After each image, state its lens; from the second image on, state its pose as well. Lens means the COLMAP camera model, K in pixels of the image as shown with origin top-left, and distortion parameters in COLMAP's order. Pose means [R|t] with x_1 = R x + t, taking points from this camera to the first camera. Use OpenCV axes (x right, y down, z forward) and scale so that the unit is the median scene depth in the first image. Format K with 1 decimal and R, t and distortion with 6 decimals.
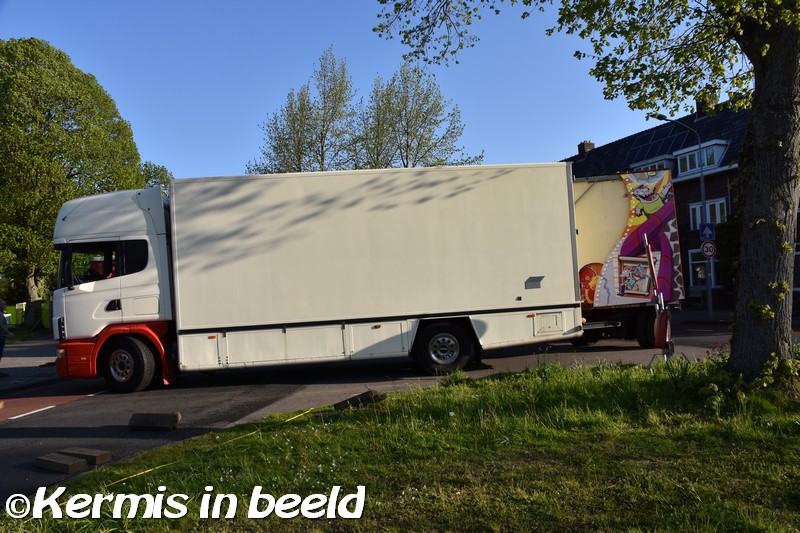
lens RADIAL K [[666.8, 0, 400.7], [0, 666.8, 276.8], [0, 0, 1]] dist [-0.106323, 0.146332]
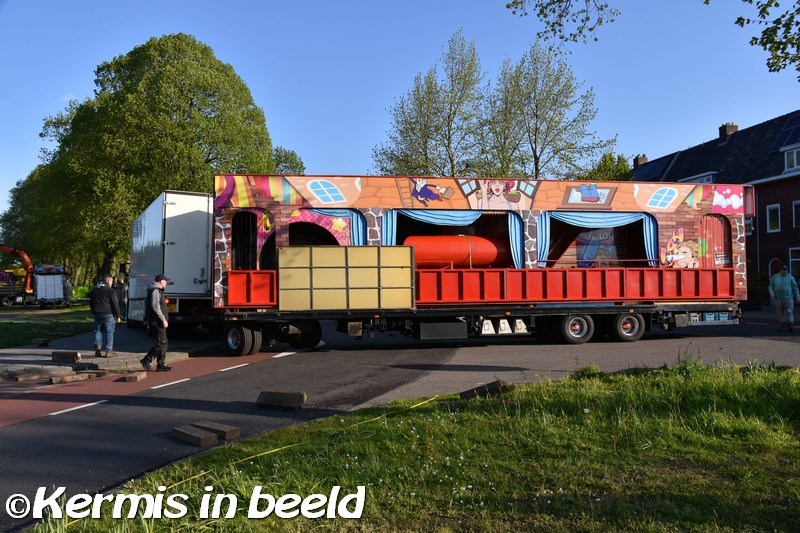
lens RADIAL K [[666.8, 0, 403.9], [0, 666.8, 267.9], [0, 0, 1]] dist [-0.106323, 0.146332]
pose [[0.984156, 0.026573, -0.175301, -0.016075], [-0.025064, 0.999627, 0.010818, 0.001189], [0.175523, -0.006253, 0.984455, 0.032427]]
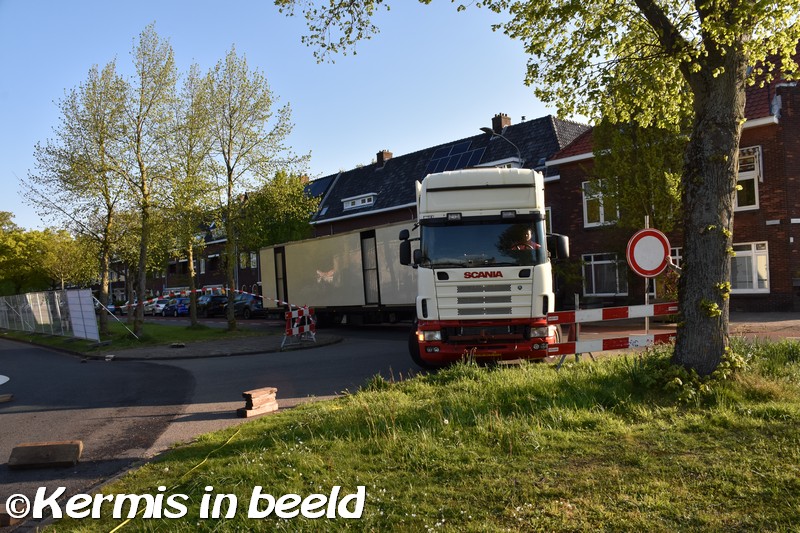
lens RADIAL K [[666.8, 0, 403.3], [0, 666.8, 266.4], [0, 0, 1]] dist [-0.106323, 0.146332]
pose [[0.935478, 0.021347, 0.352740, -0.267199], [-0.012522, 0.999549, -0.027279, 0.014460], [-0.353163, 0.021102, 0.935324, 0.133546]]
